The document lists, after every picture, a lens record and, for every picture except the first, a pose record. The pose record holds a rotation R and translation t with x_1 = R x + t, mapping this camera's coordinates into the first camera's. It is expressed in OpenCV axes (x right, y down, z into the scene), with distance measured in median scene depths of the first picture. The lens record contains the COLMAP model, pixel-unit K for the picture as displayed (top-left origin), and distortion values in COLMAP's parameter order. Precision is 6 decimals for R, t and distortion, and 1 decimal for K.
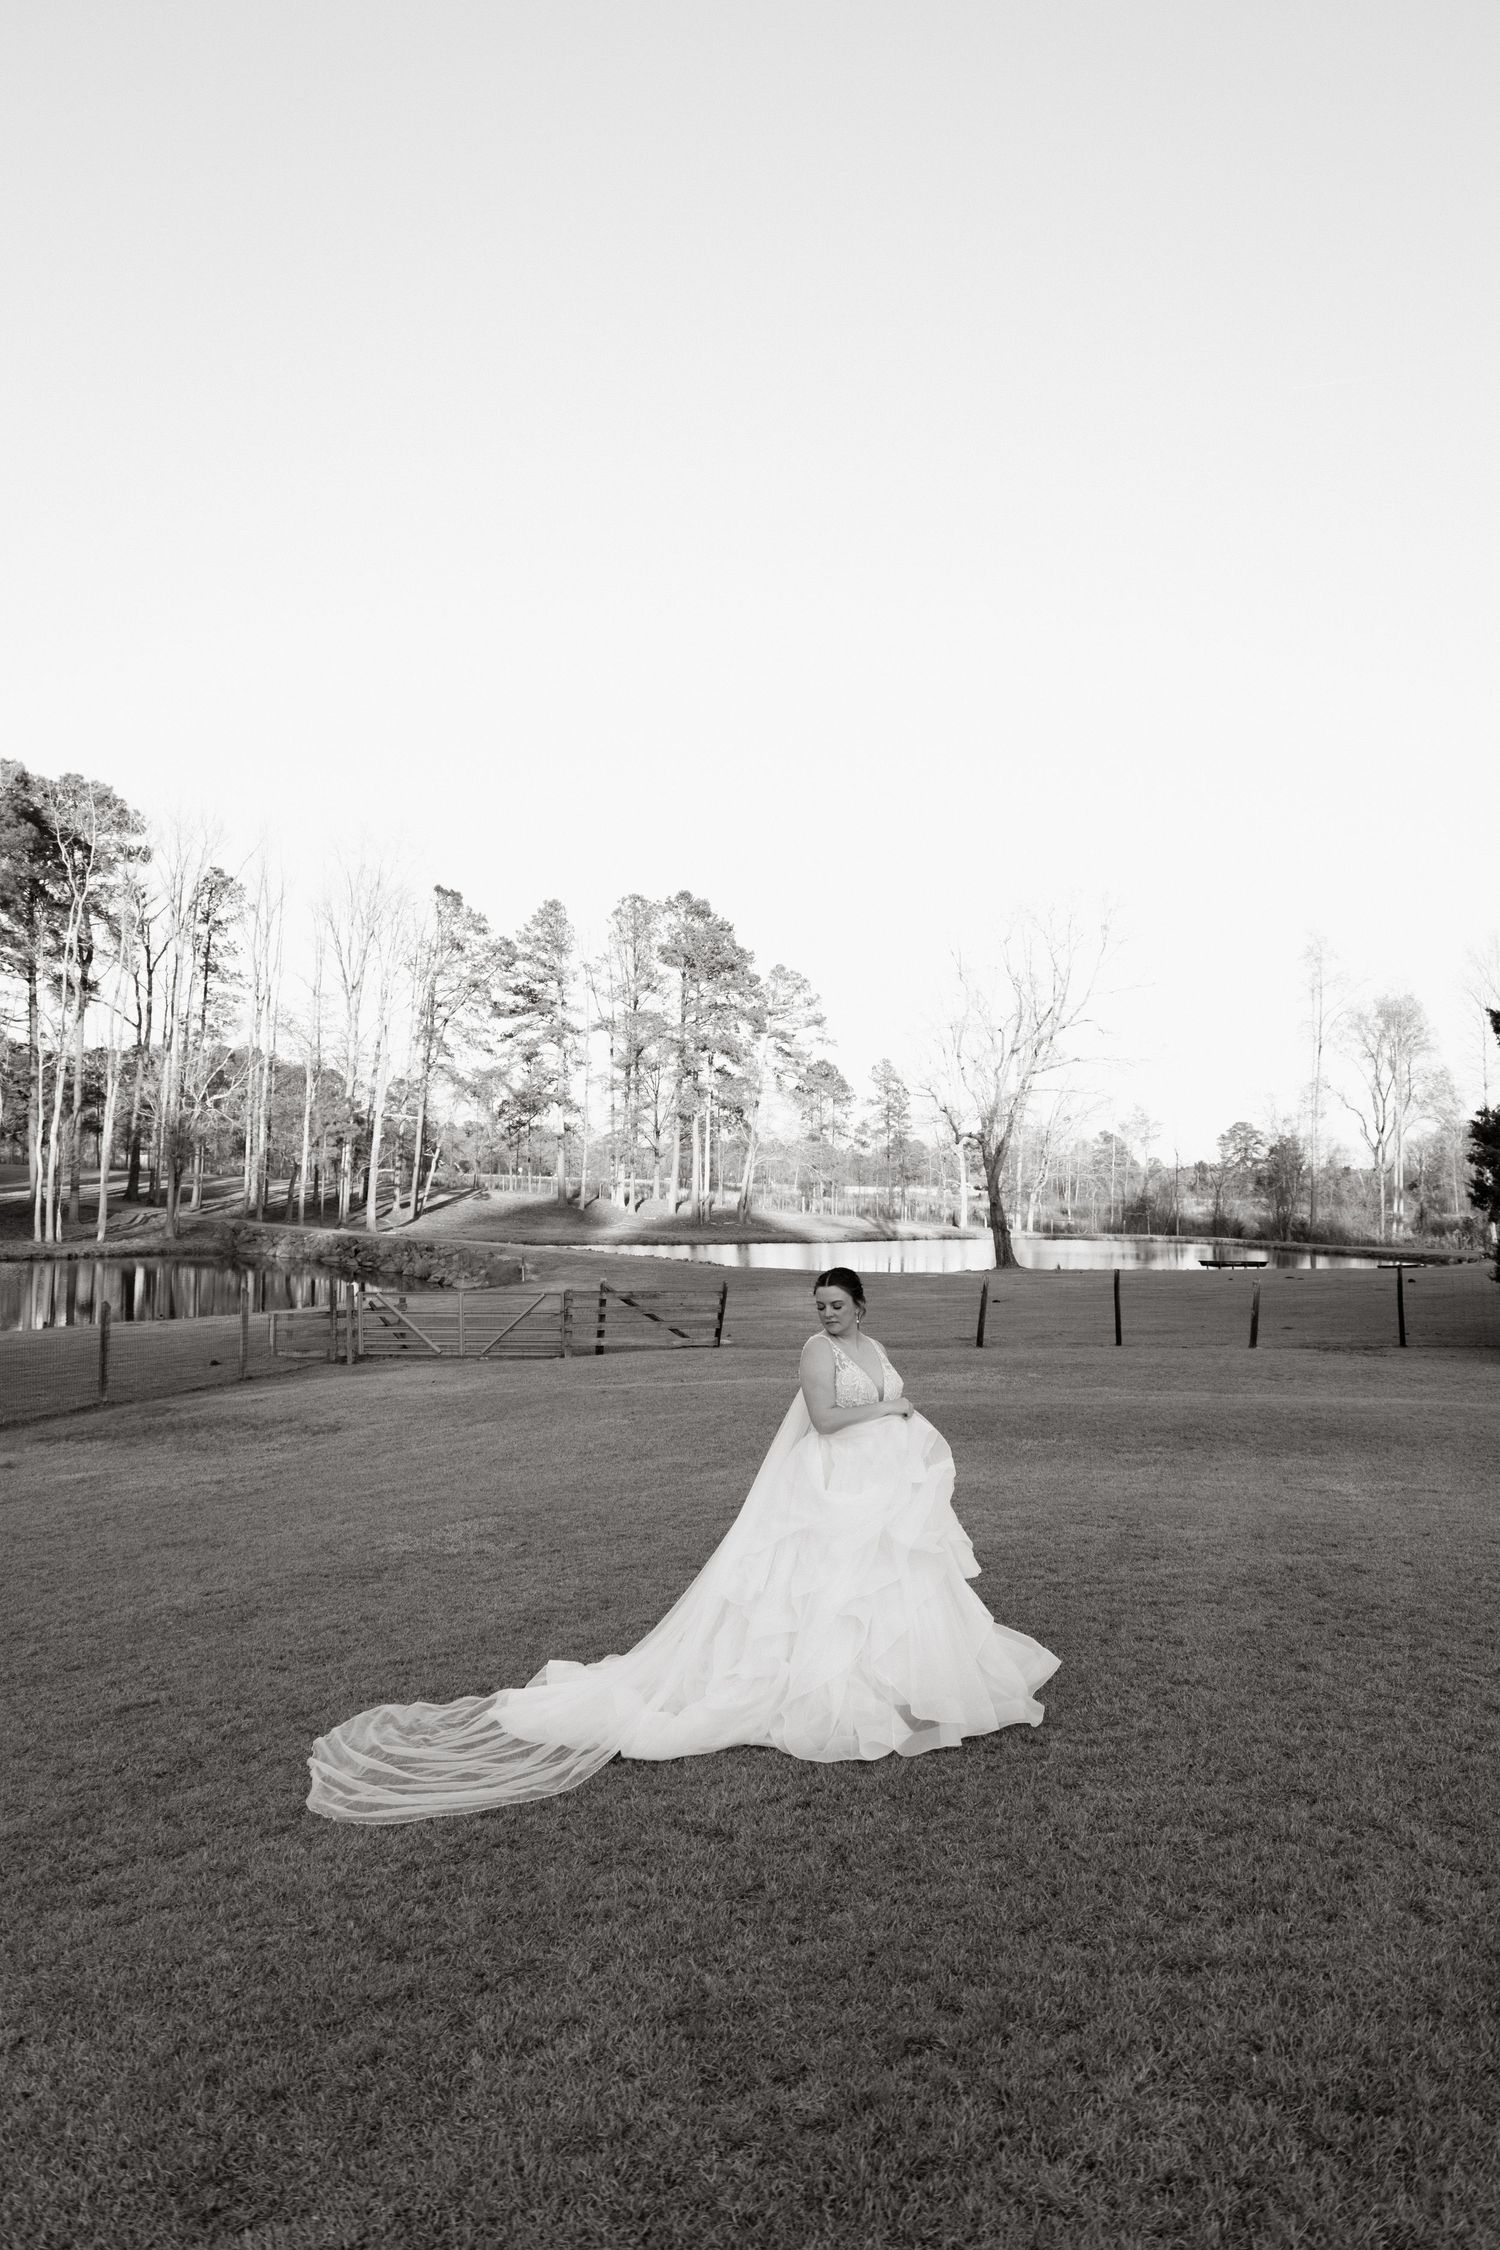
lens RADIAL K [[1548.5, 0, 757.8], [0, 1548.5, 1119.2], [0, 0, 1]] dist [0.002192, -0.000421]
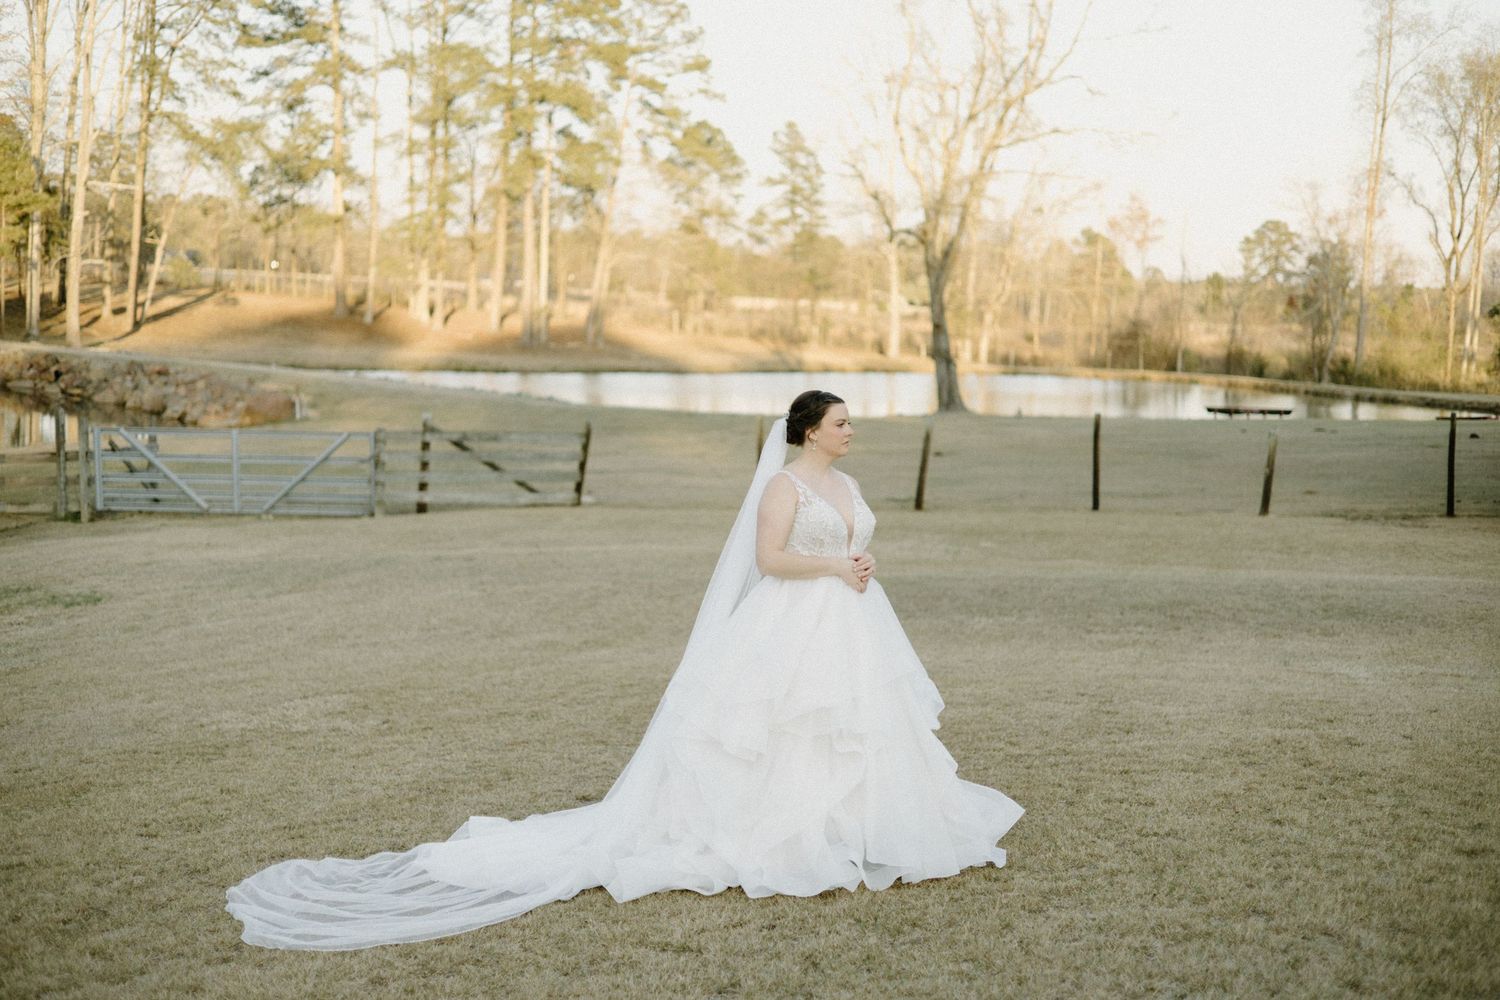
lens RADIAL K [[2134.0, 0, 754.6], [0, 2134.0, 520.0], [0, 0, 1]] dist [0.011177, 0.046101]
pose [[0.997515, 0.013348, 0.069183, -0.002118], [-0.023390, 0.988942, 0.146445, -0.000446], [-0.066463, -0.147699, 0.986797, -0.008496]]
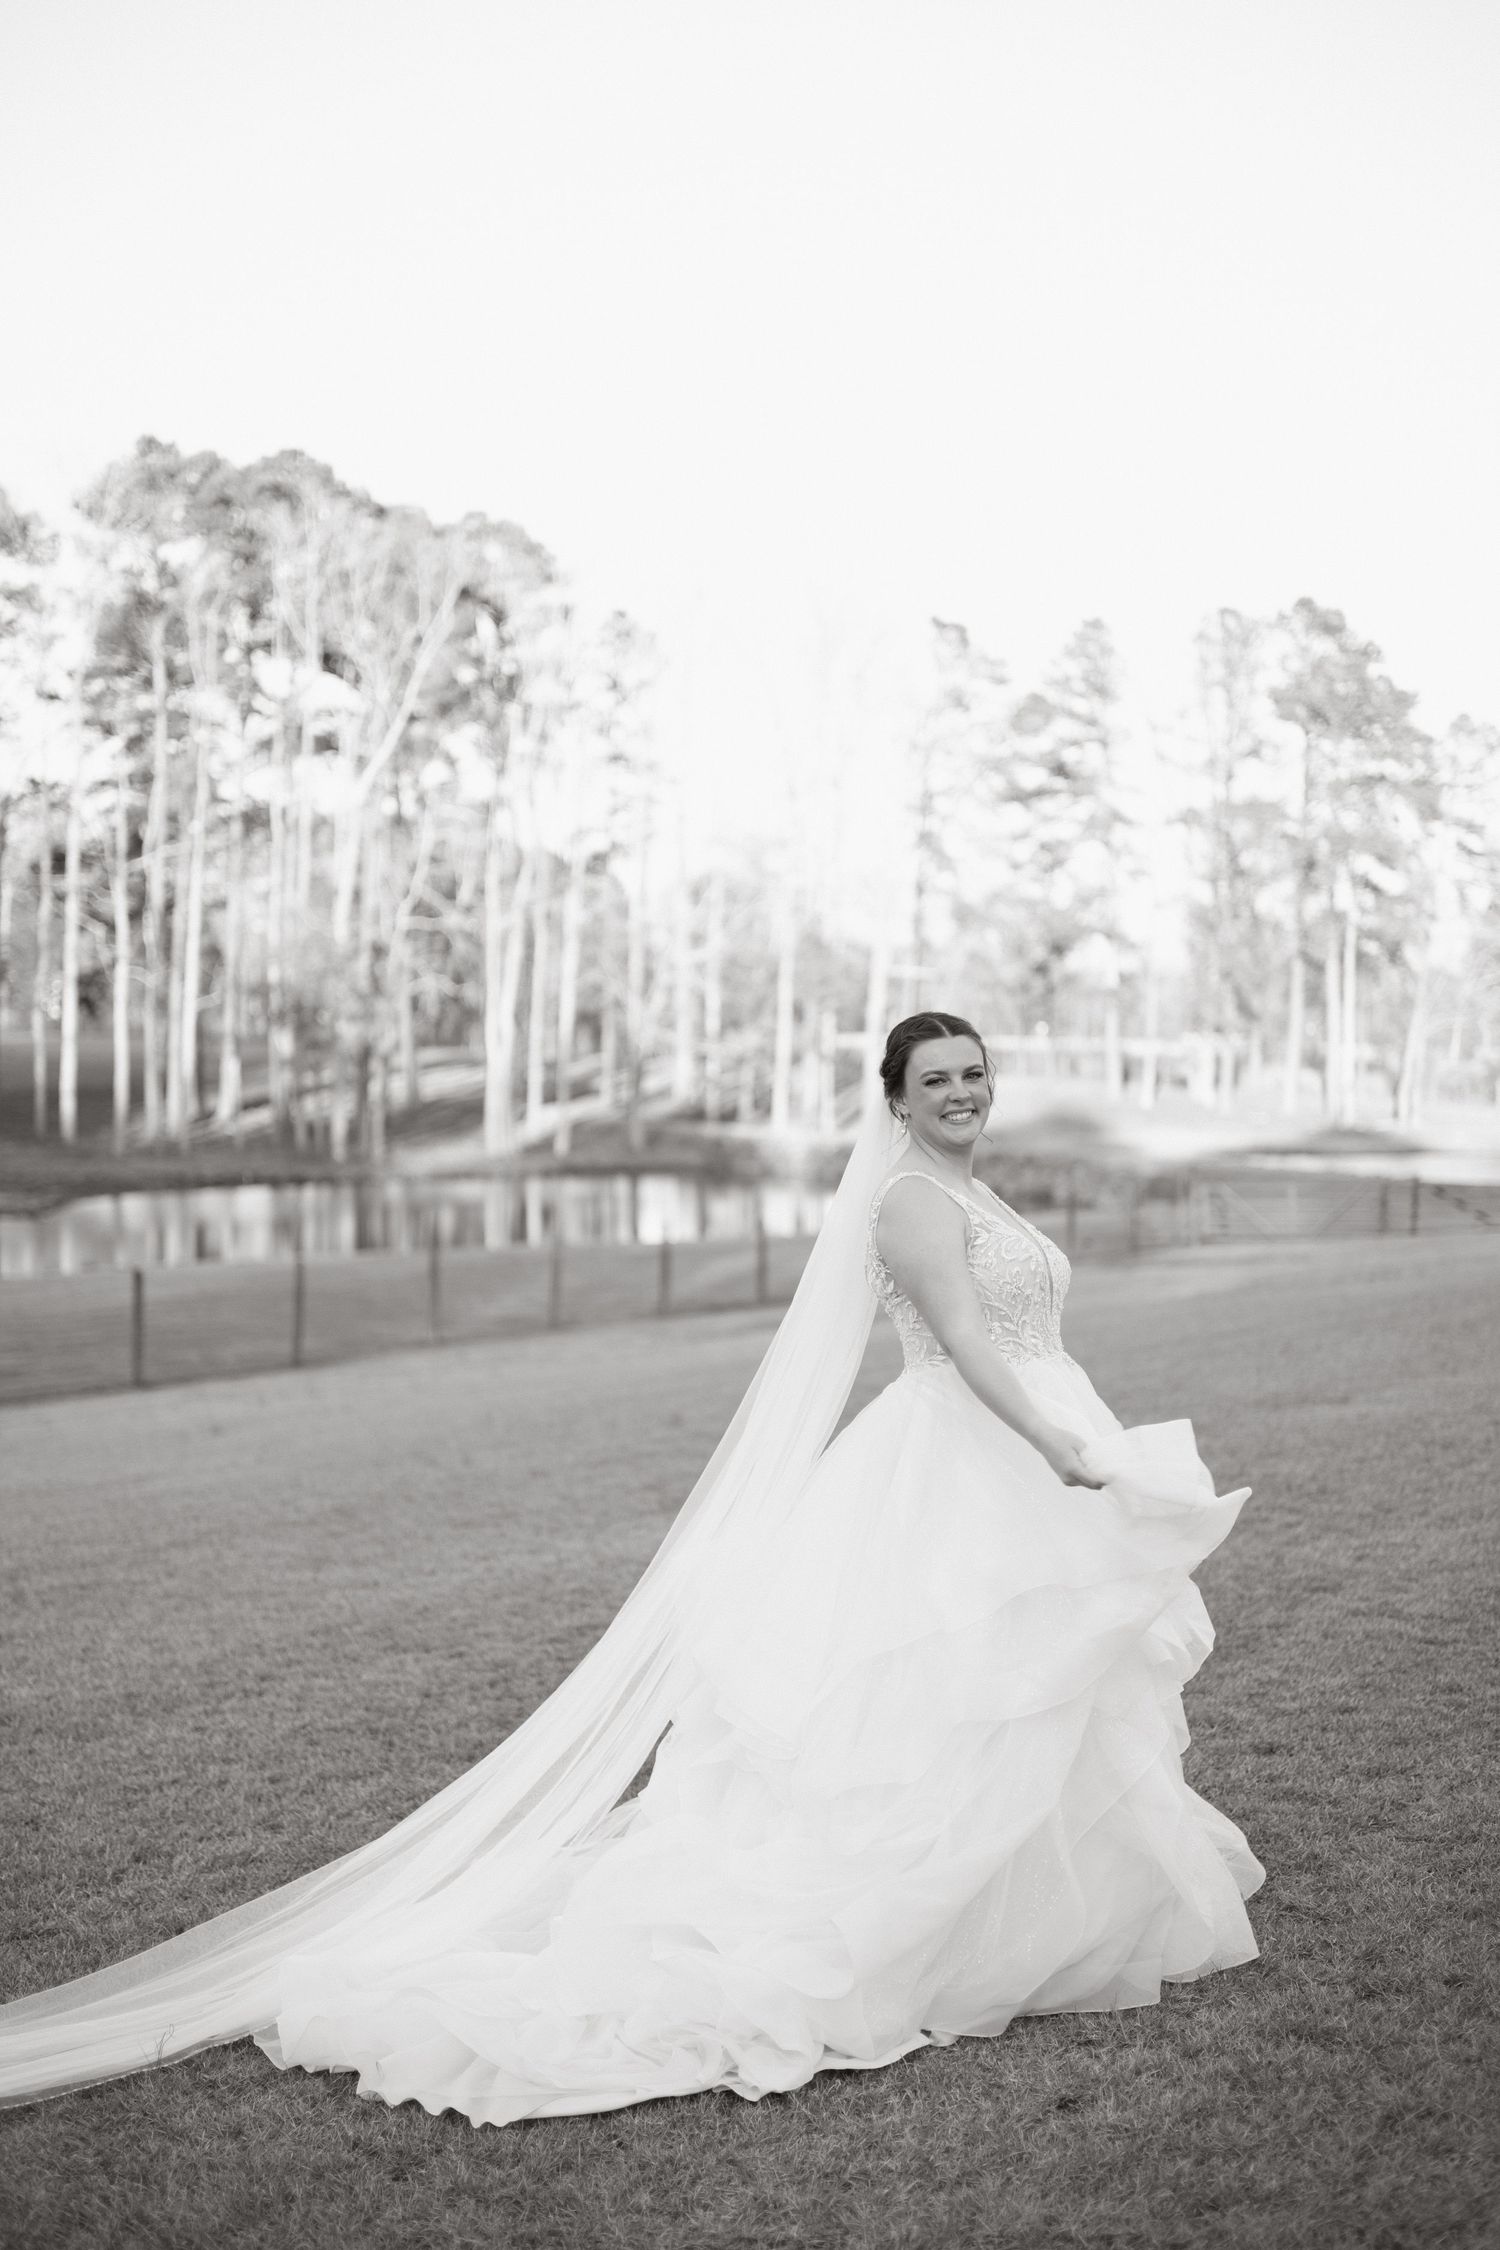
lens RADIAL K [[2935.1, 0, 748.3], [0, 2935.1, 1125.1], [0, 0, 1]] dist [-0.055101, 0.038531]
pose [[0.977287, -0.006611, -0.211819, -0.019792], [0.020355, 0.997820, 0.062769, -0.013552], [0.210943, -0.065655, 0.975291, -0.237724]]
